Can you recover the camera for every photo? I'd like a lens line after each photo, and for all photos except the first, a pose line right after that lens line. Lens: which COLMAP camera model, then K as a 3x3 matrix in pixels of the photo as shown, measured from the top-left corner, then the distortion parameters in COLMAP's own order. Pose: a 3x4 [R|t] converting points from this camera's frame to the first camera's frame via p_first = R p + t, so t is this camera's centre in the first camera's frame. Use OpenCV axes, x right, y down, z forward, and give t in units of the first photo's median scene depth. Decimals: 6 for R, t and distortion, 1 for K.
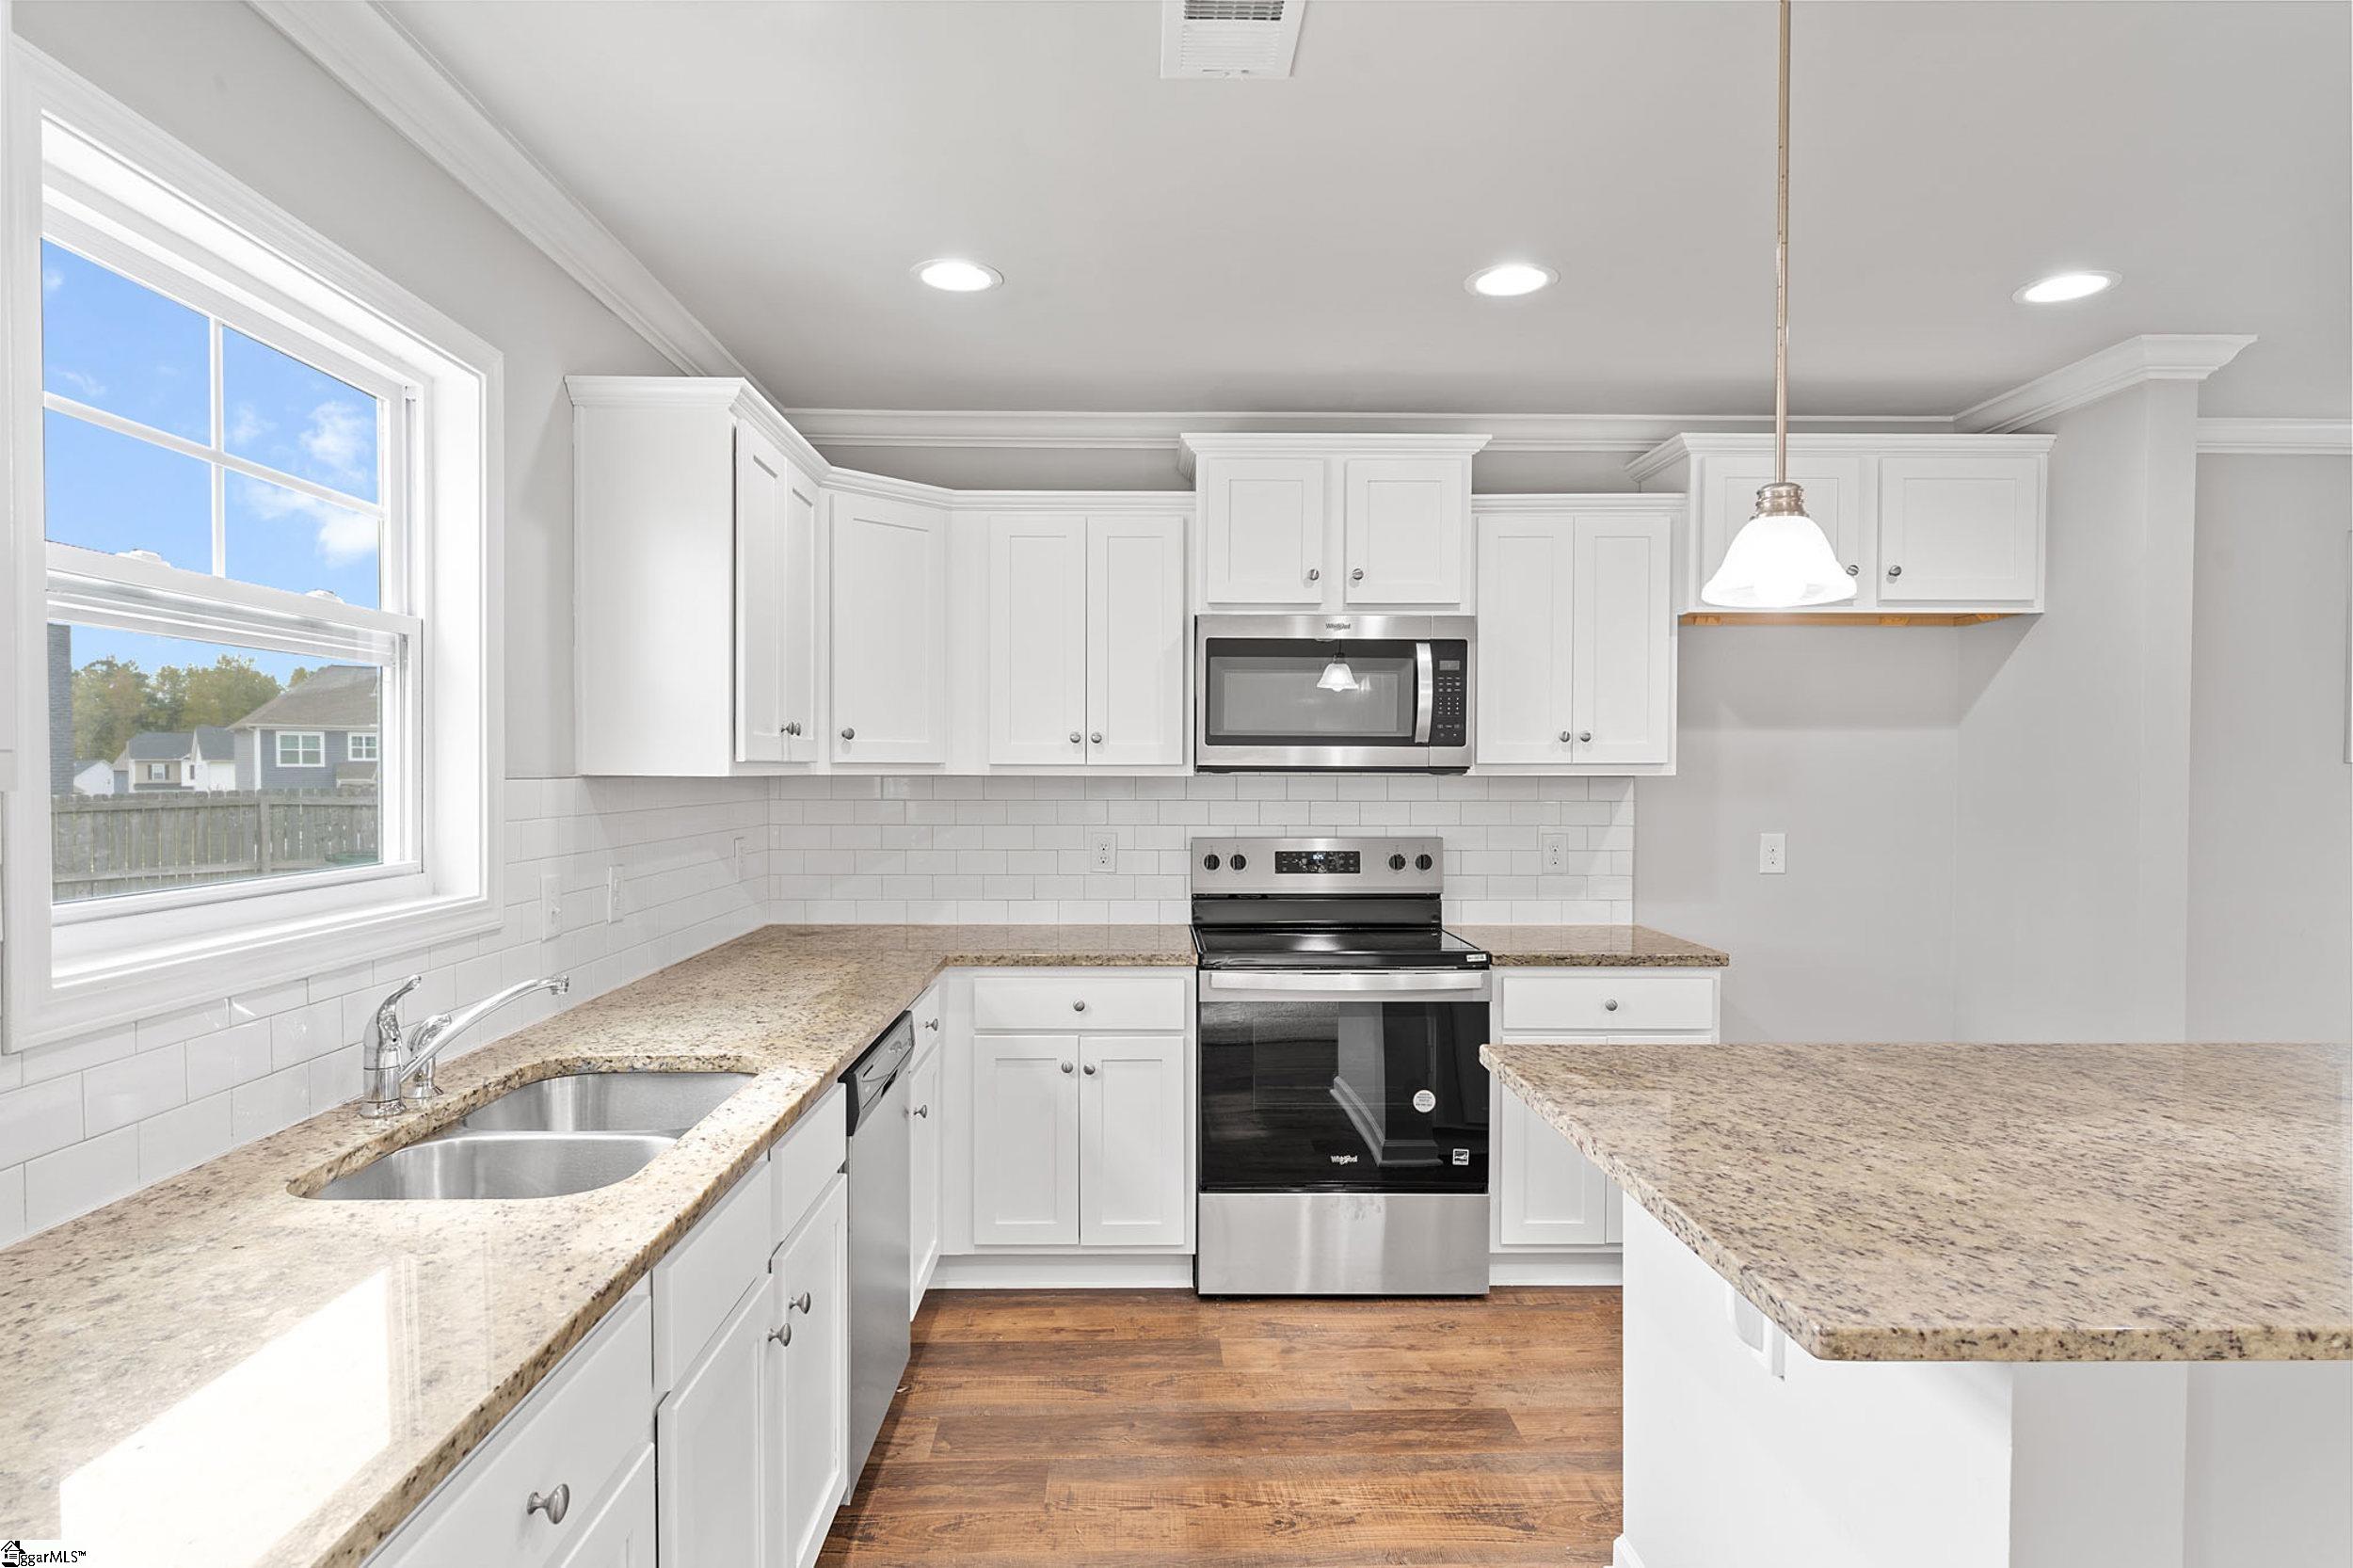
lens RADIAL K [[1326.8, 0, 1159.4], [0, 1326.8, 796.3], [0, 0, 1]] dist [0.001859, 0.000173]
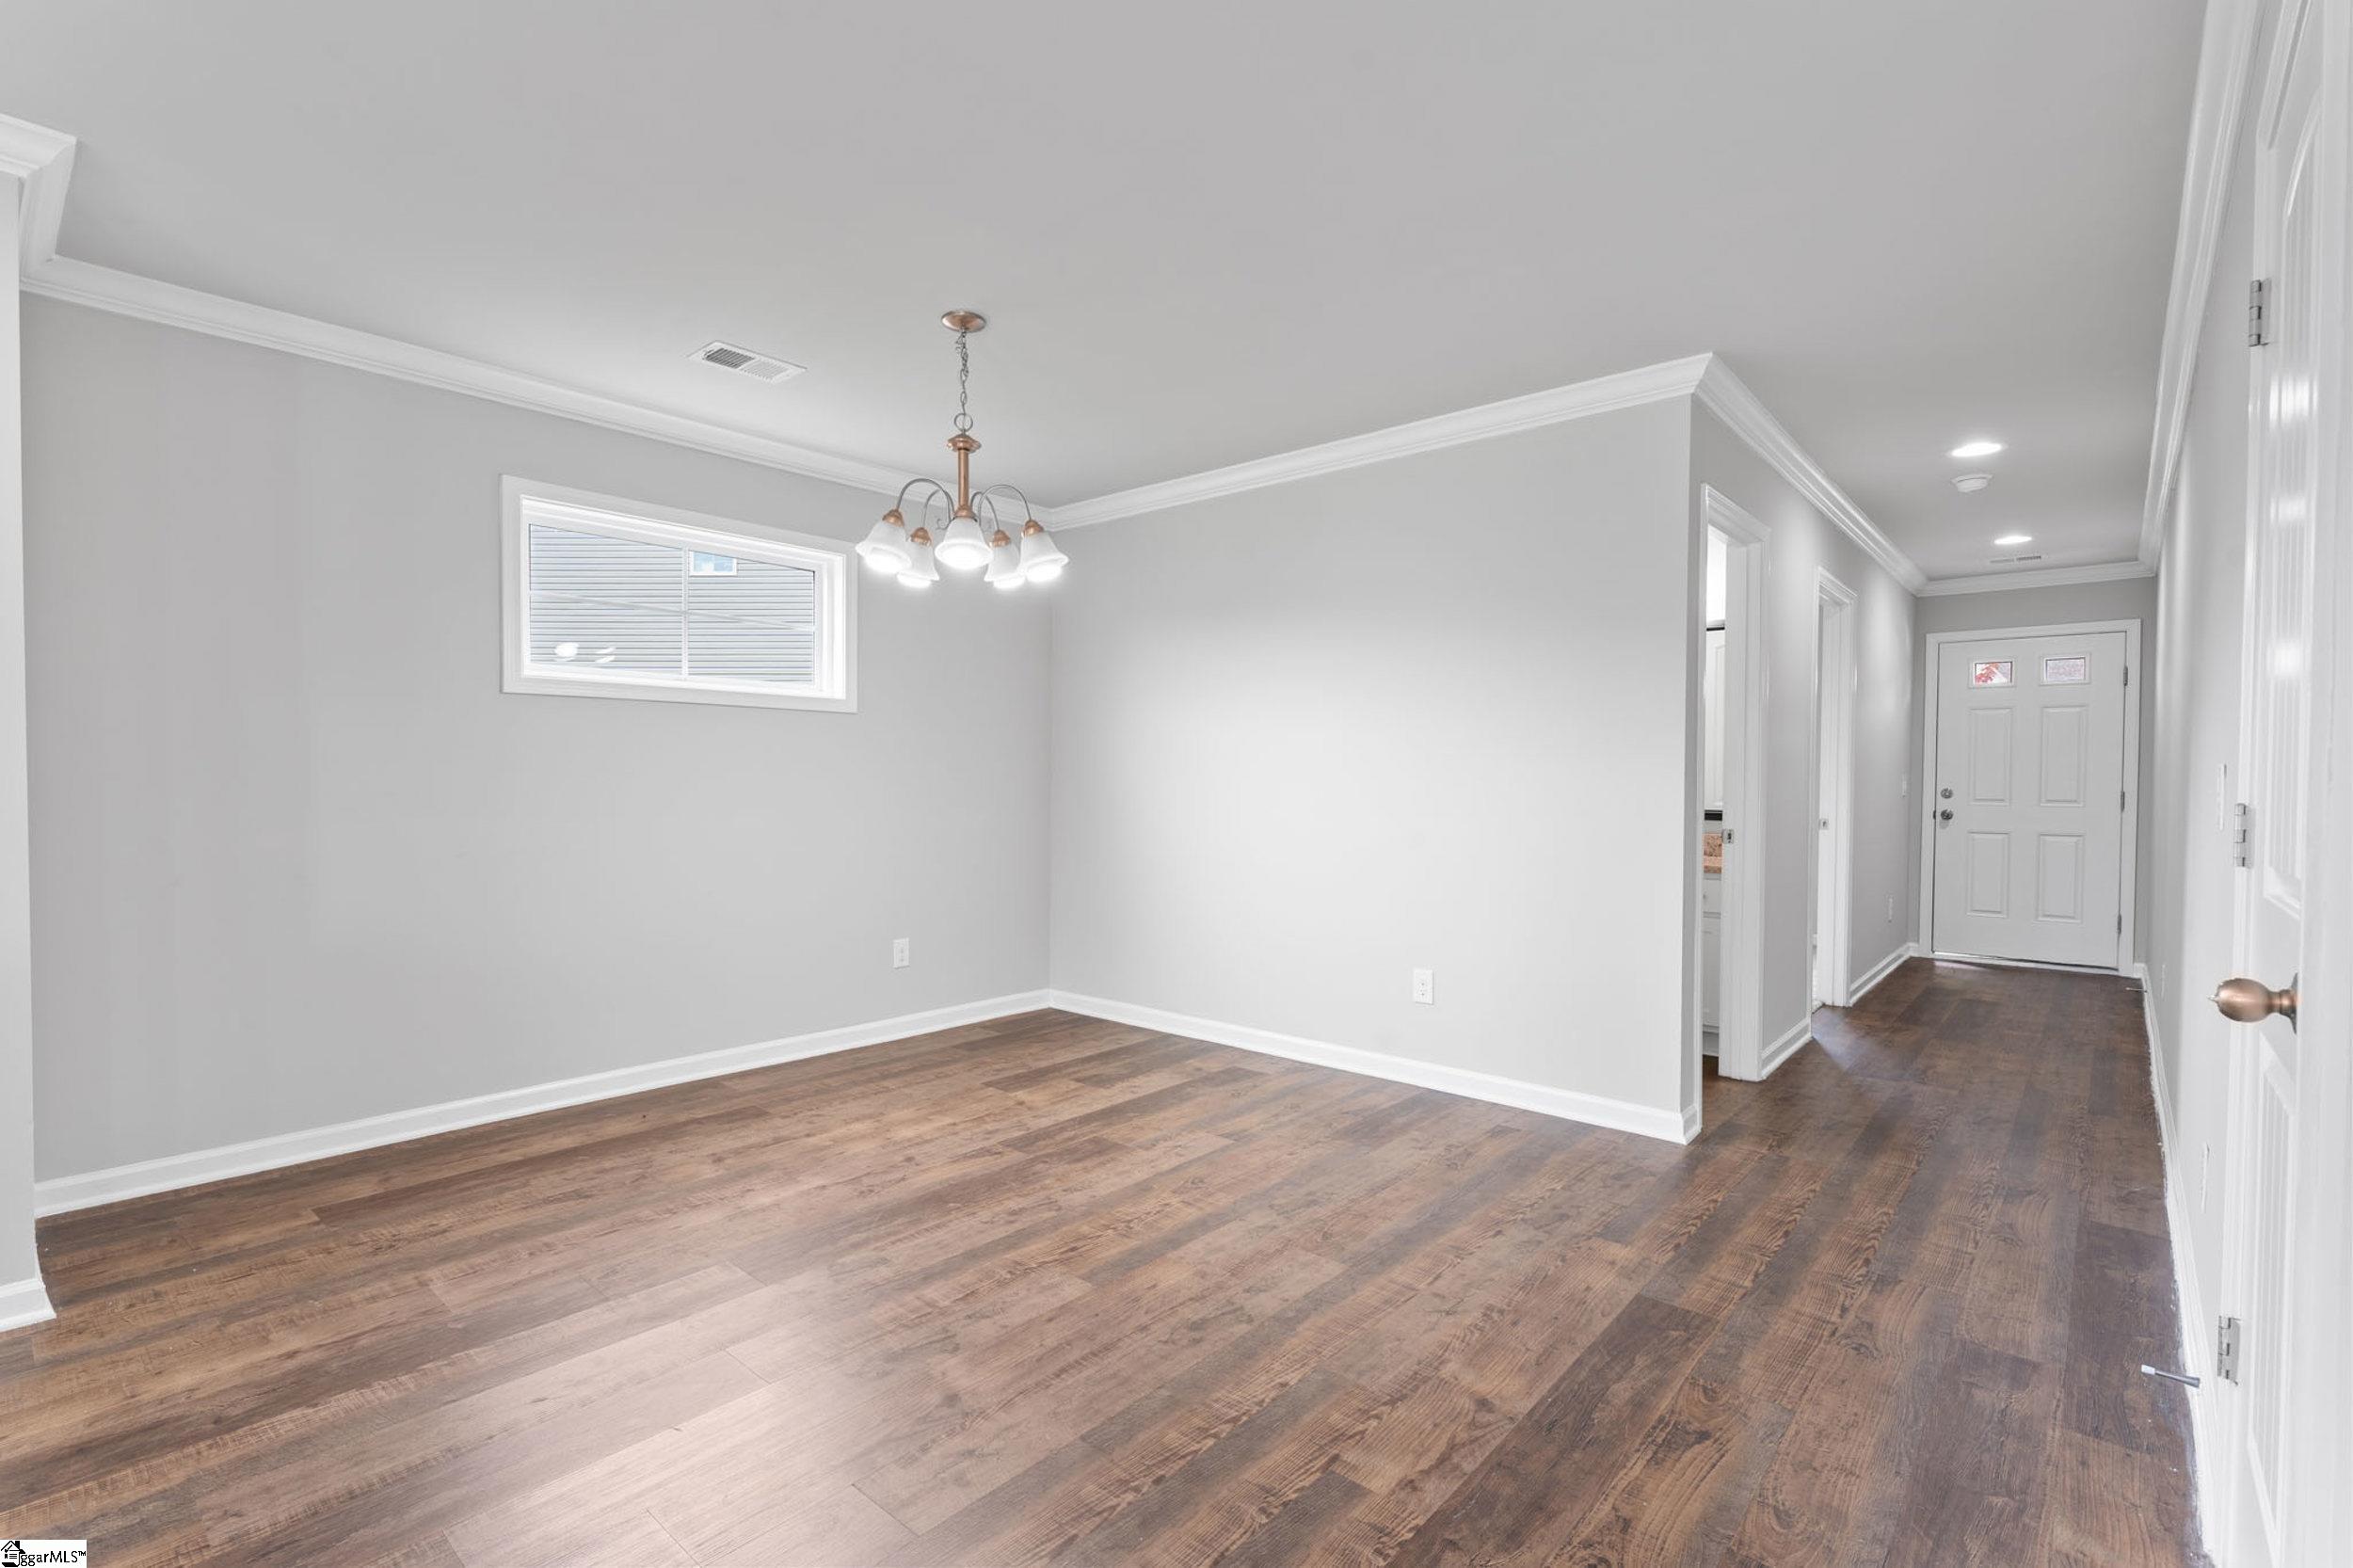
lens RADIAL K [[1077.4, 0, 1156.4], [0, 1077.4, 785.6], [0, 0, 1]] dist [0.003904, 0.000267]
pose [[0.684609, -0.005269, 0.728892, 0.750186], [0.009917, 0.999949, -0.002086, 0.068885], [-0.728843, 0.008656, 0.684626, 0.031846]]
